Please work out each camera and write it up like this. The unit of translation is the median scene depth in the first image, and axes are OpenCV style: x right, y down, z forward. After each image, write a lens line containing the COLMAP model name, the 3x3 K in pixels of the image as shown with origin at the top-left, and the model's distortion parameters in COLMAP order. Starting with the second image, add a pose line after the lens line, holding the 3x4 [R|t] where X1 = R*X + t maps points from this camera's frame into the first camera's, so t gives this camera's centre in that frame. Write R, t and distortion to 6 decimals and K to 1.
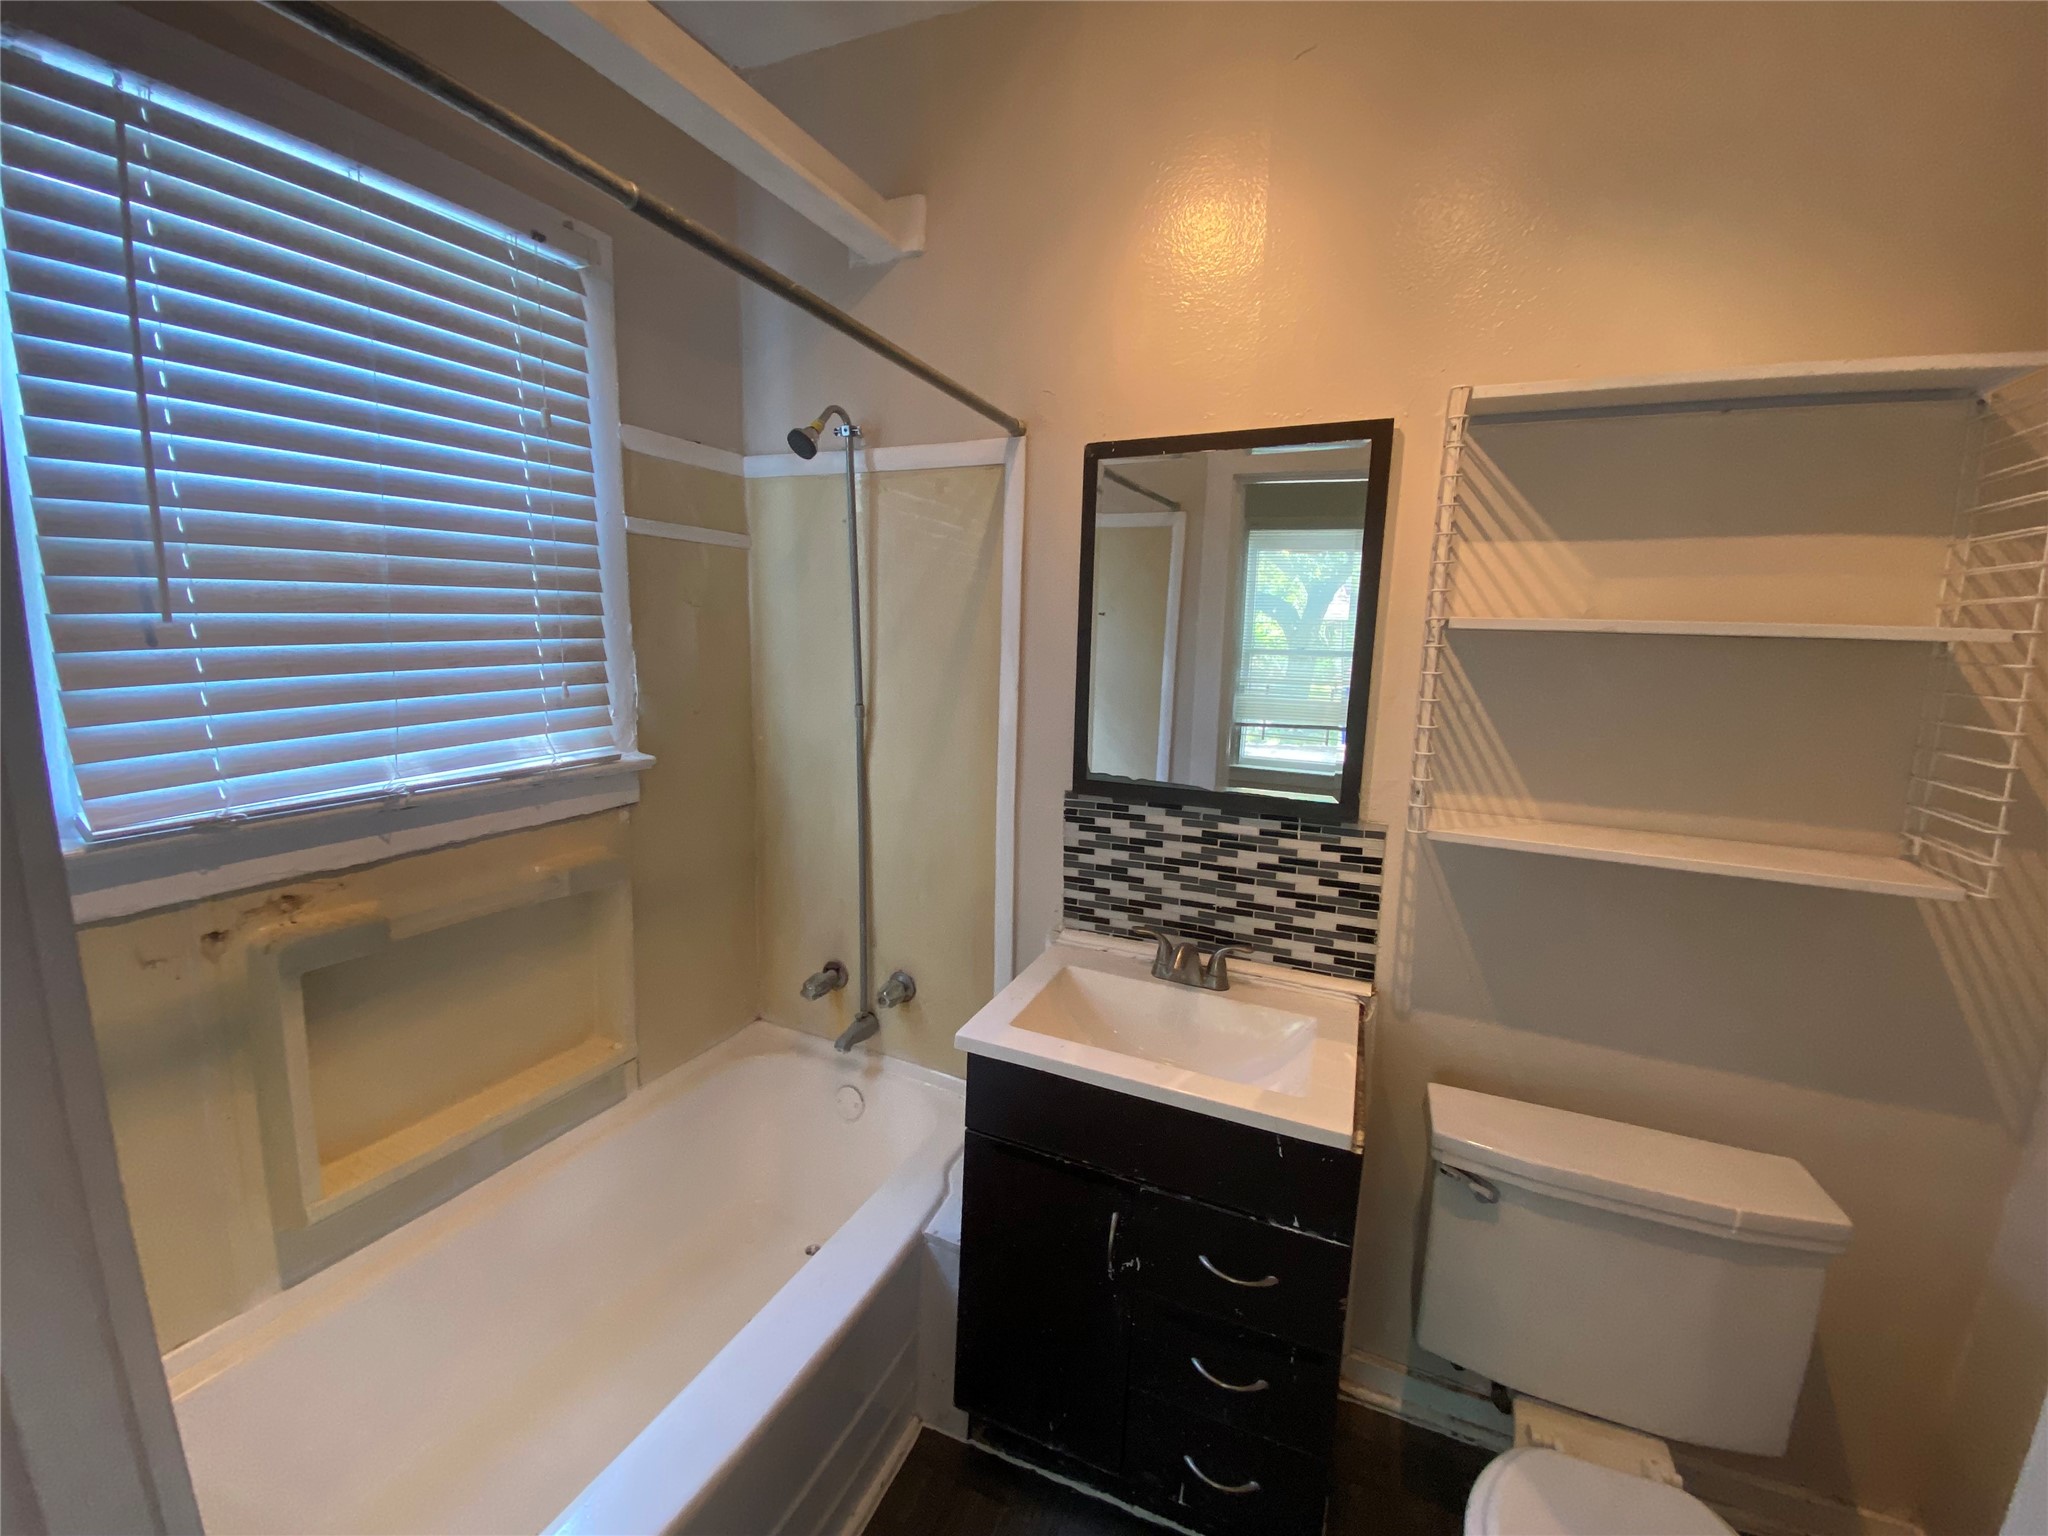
lens RADIAL K [[825.8, 0, 1037.7], [0, 825.8, 749.5], [0, 0, 1]] dist [-0.008823, -0.001309]
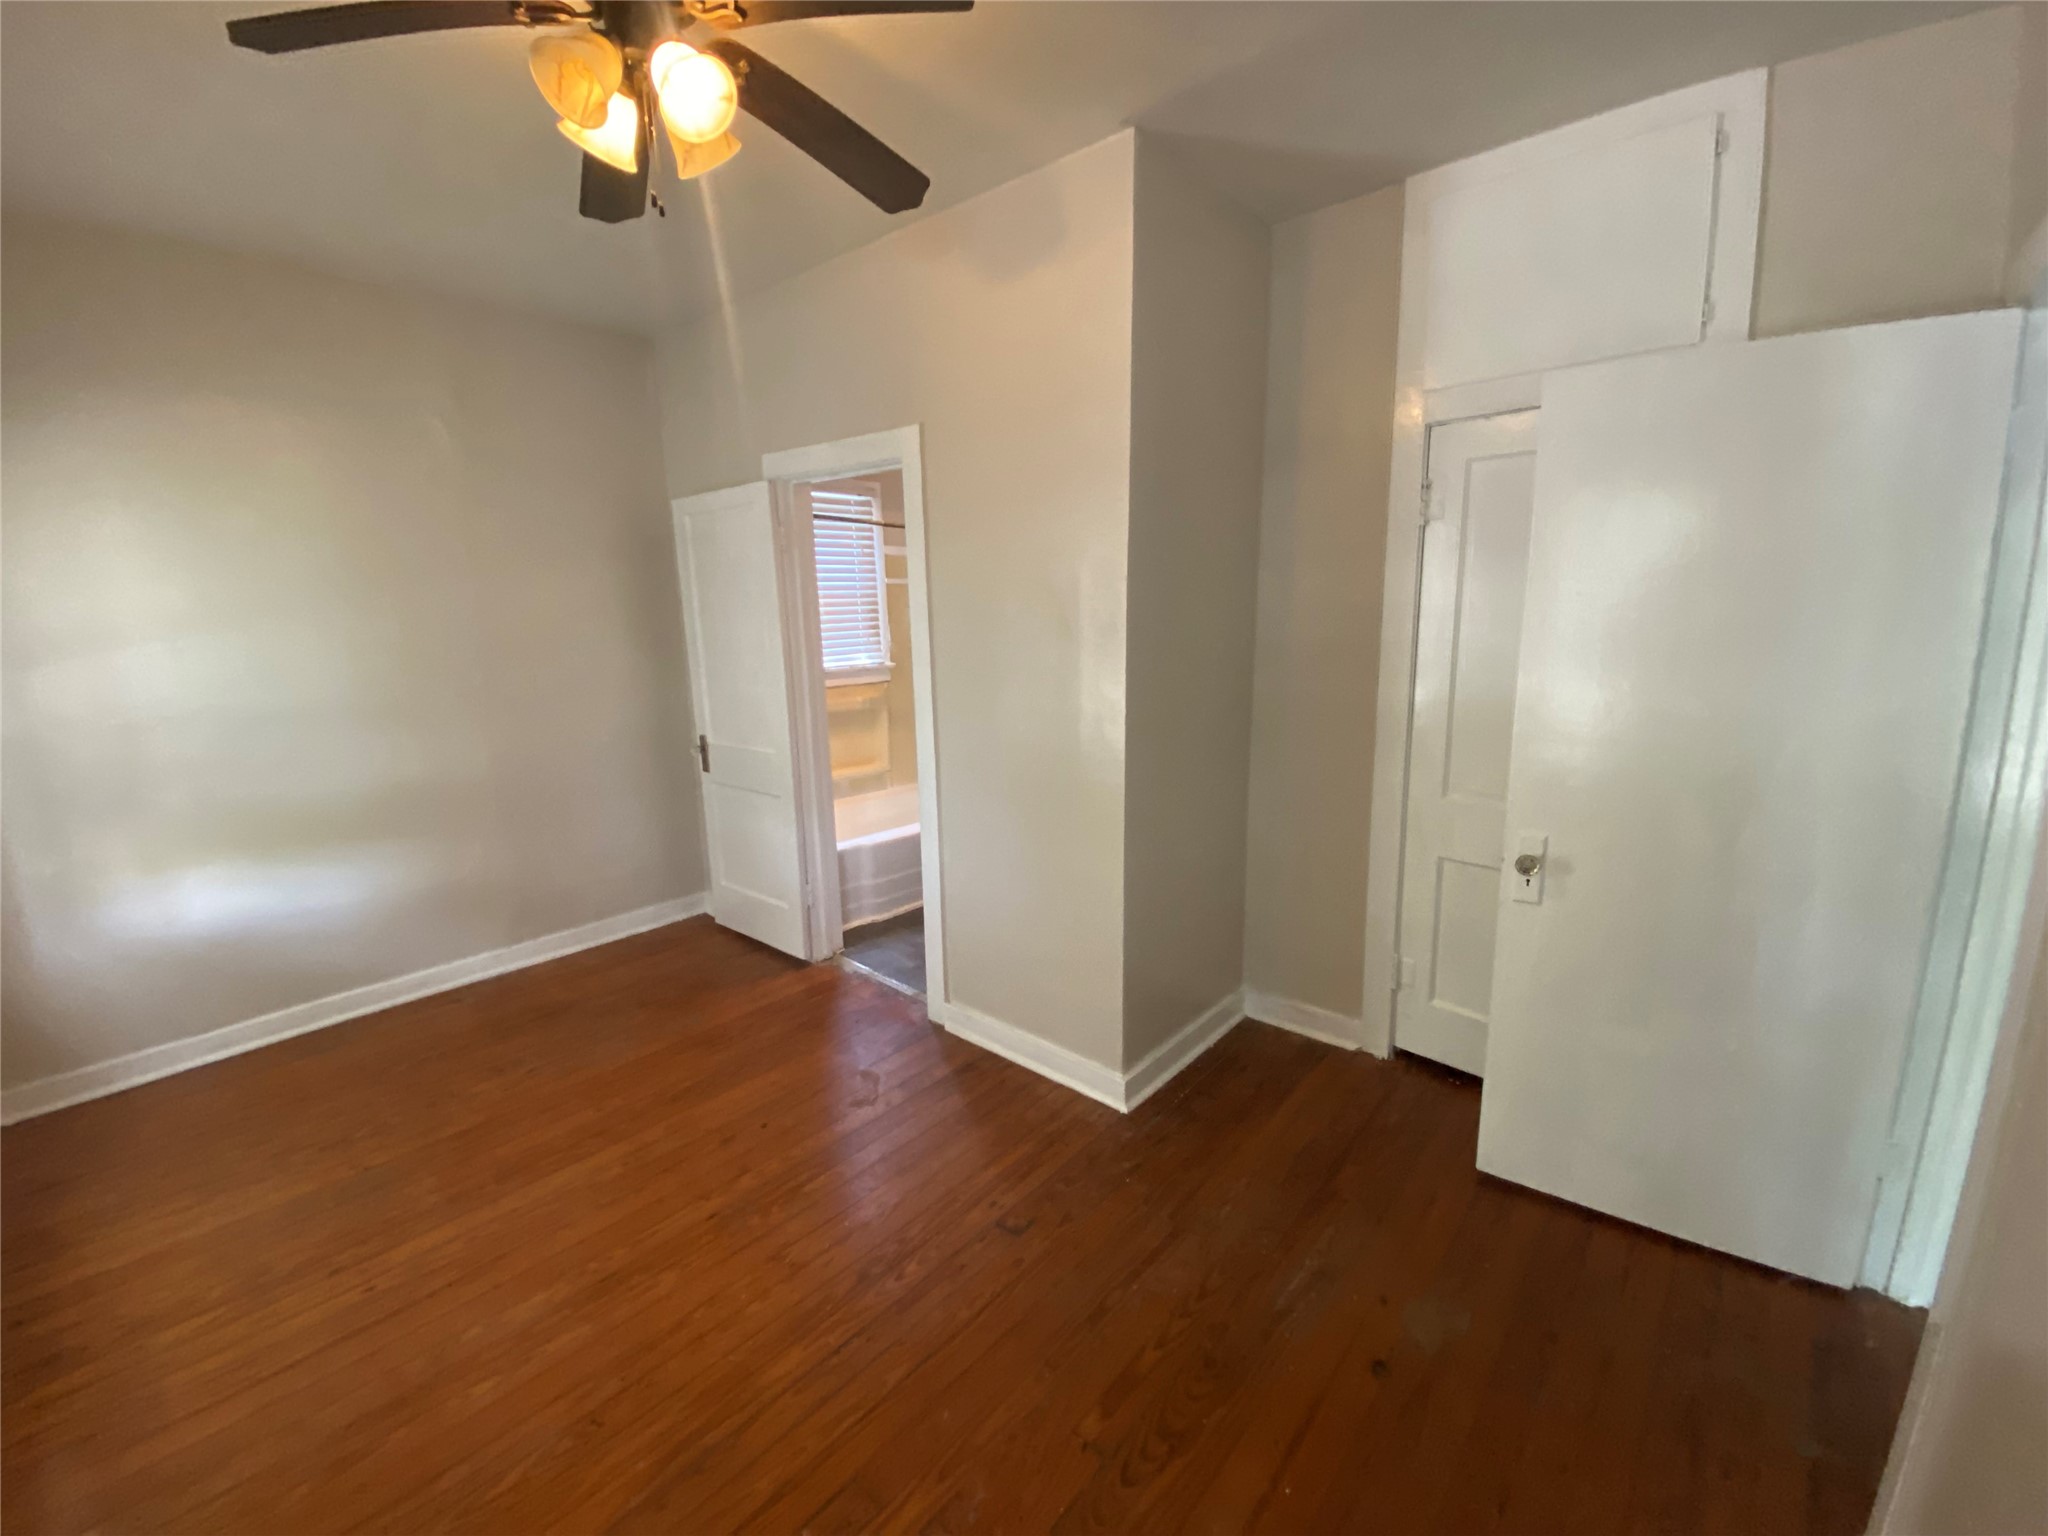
lens RADIAL K [[825.8, 0, 1031.6], [0, 825.8, 755.2], [0, 0, 1]] dist [-0.008823, -0.001309]
pose [[0.955947, 0.004758, -0.293499, 0.915956], [0.001002, 0.999810, 0.019472, 0.302247], [0.293536, -0.018908, 0.955761, -1.774378]]
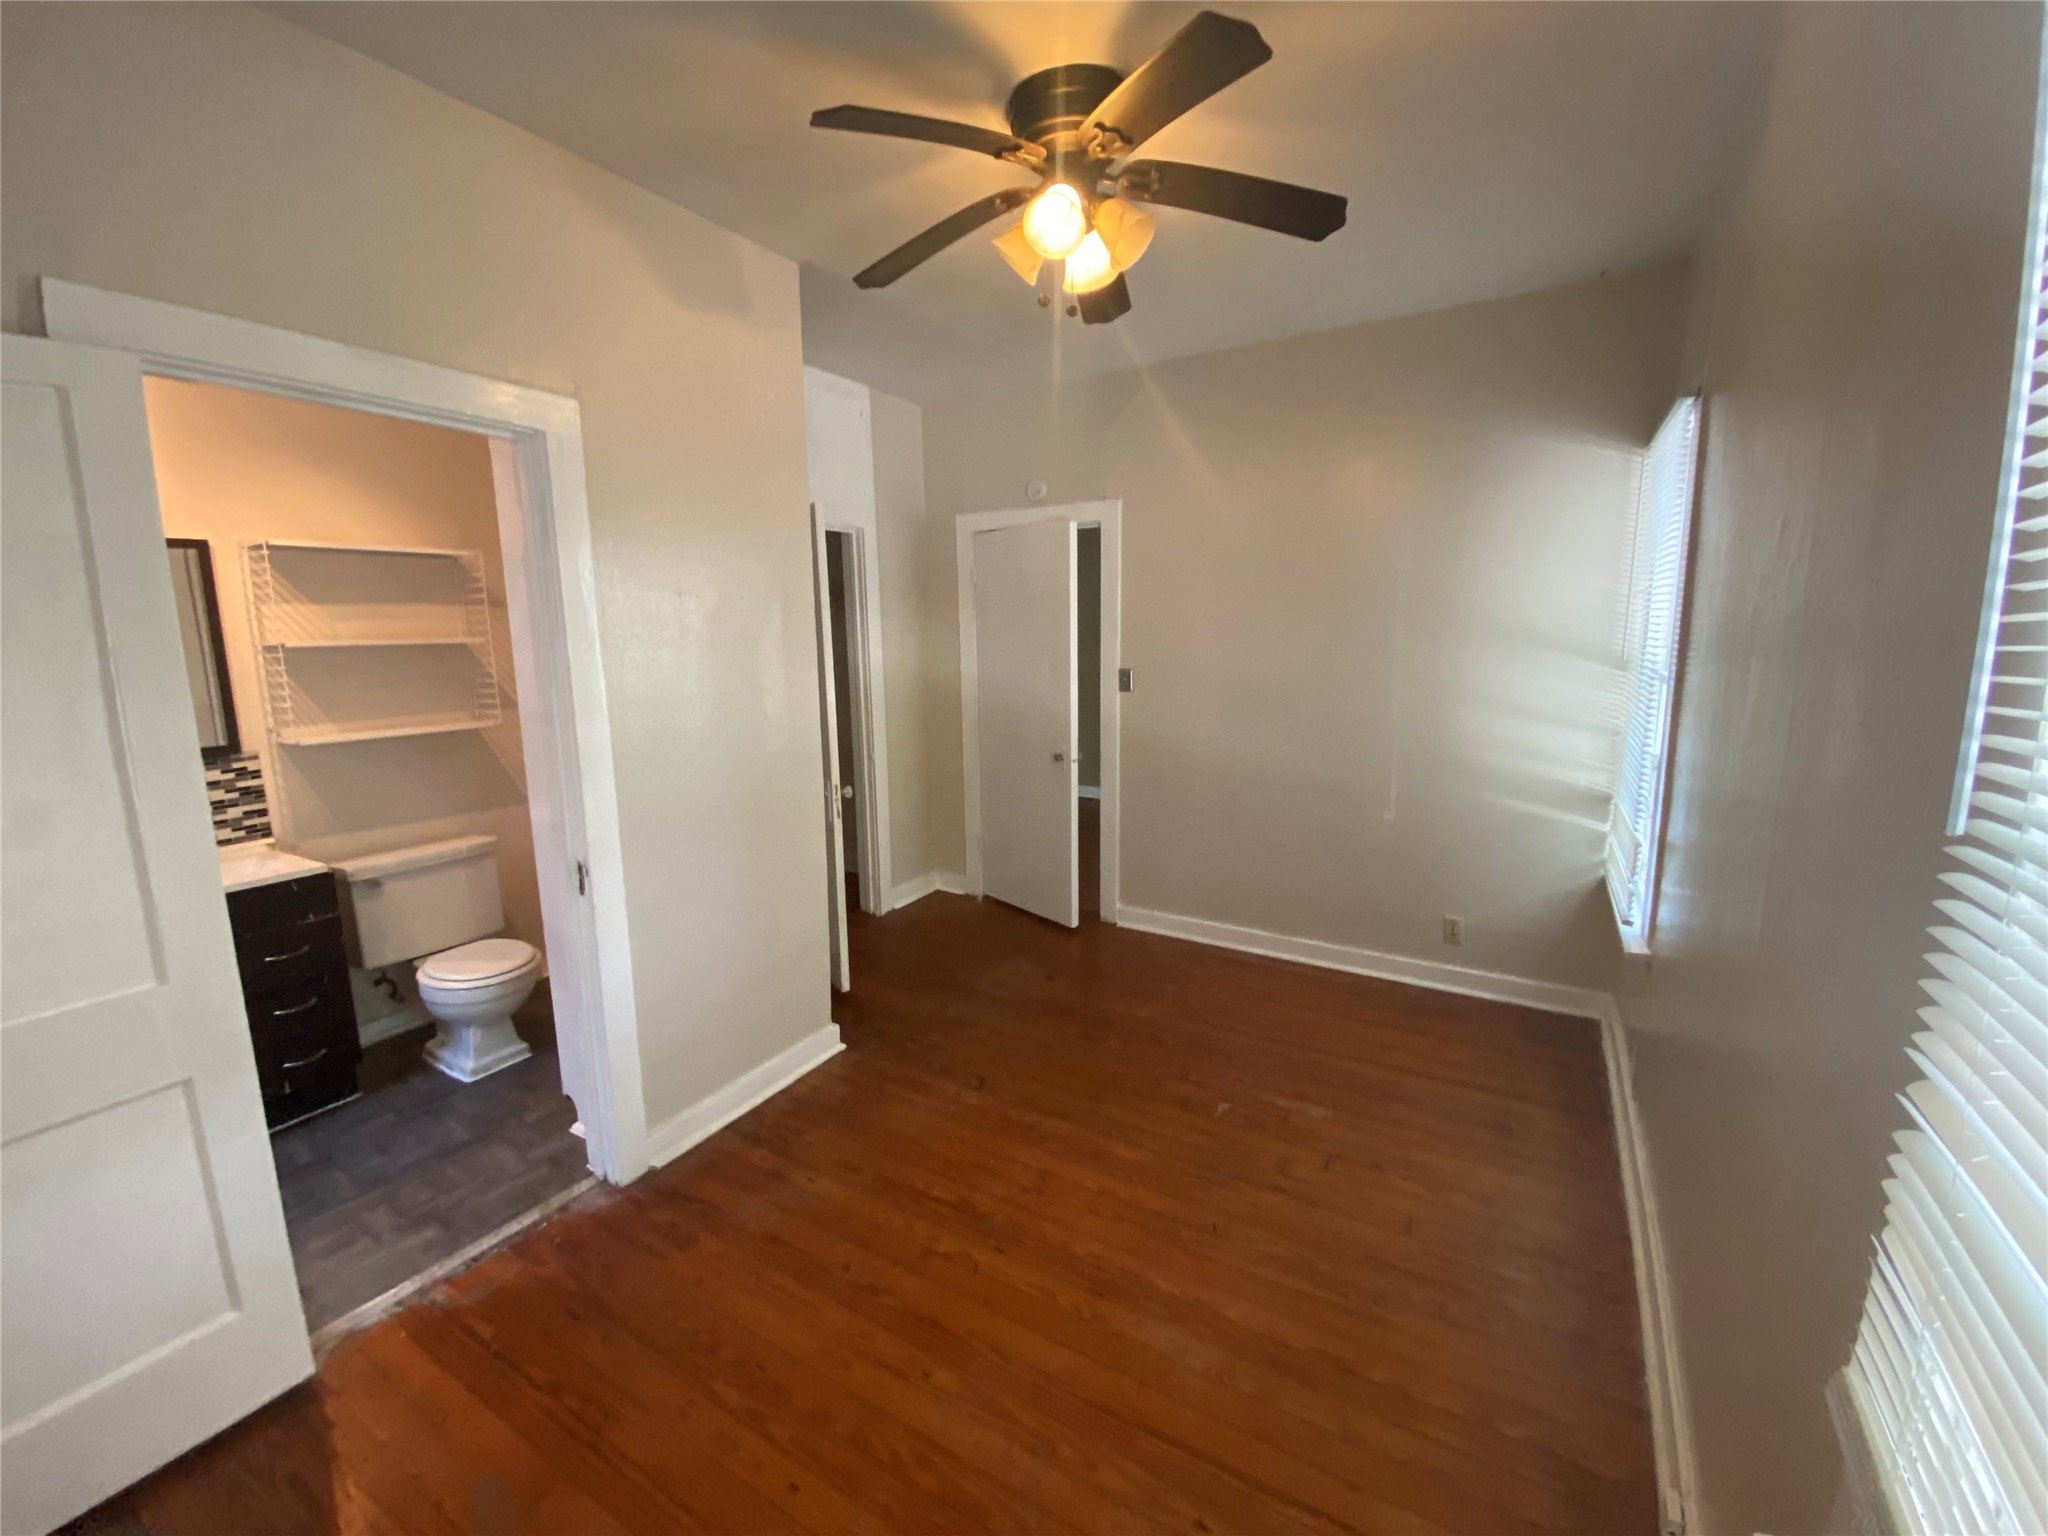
lens RADIAL K [[825.8, 0, 1019.9], [0, 825.8, 754.3], [0, 0, 1]] dist [-0.008823, -0.001309]
pose [[0.127450, -0.183087, 0.974800, -1.165948], [0.179871, 0.970785, 0.158815, 0.111432], [-0.975399, 0.155097, 0.156659, -0.985999]]
